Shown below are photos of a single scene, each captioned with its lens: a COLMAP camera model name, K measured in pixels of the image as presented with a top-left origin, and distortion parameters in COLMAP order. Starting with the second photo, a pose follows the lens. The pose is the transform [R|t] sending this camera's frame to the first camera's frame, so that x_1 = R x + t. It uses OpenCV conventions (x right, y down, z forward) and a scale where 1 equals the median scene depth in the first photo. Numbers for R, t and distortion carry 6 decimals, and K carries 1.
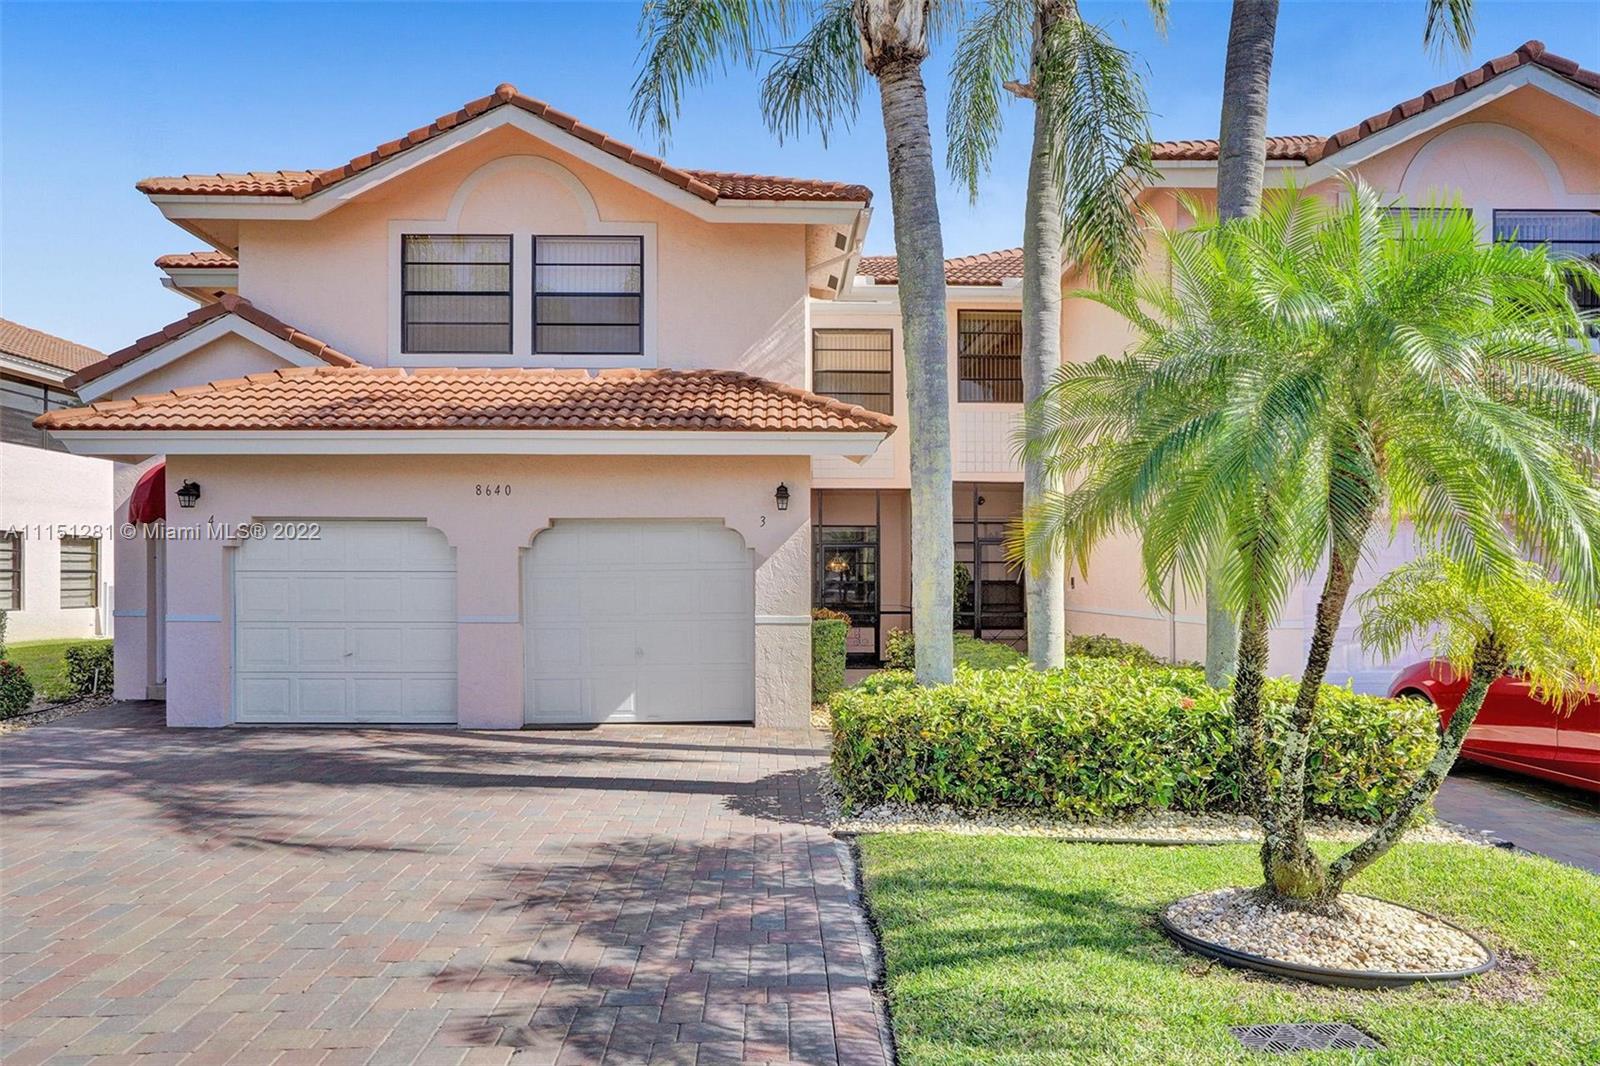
lens RADIAL K [[1000.9, 0, 792.8], [0, 1000.9, 546.4], [0, 0, 1]] dist [-0.006760, 0.005155]
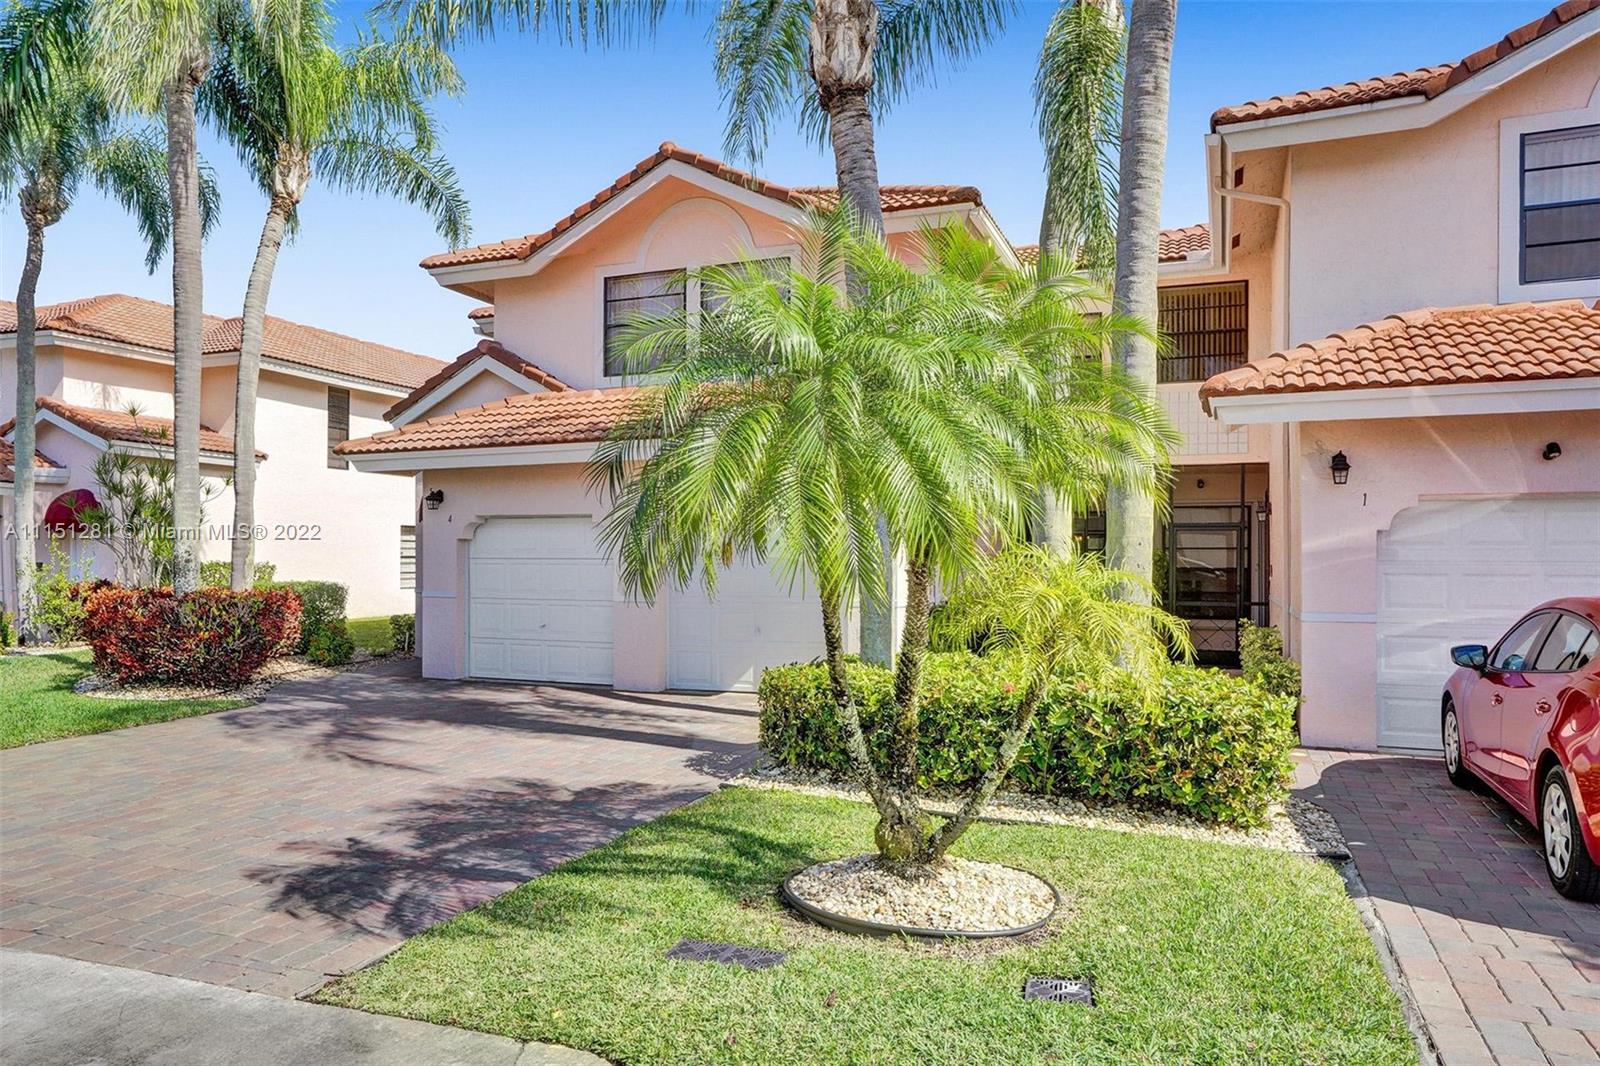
lens RADIAL K [[1000.9, 0, 829.3], [0, 1000.9, 530.0], [0, 0, 1]] dist [-0.006760, 0.005155]
pose [[0.928526, -0.009484, -0.371145, 0.342947], [0.008448, 0.999955, -0.004416, -0.001718], [0.371170, 0.000965, 0.928564, -0.017558]]
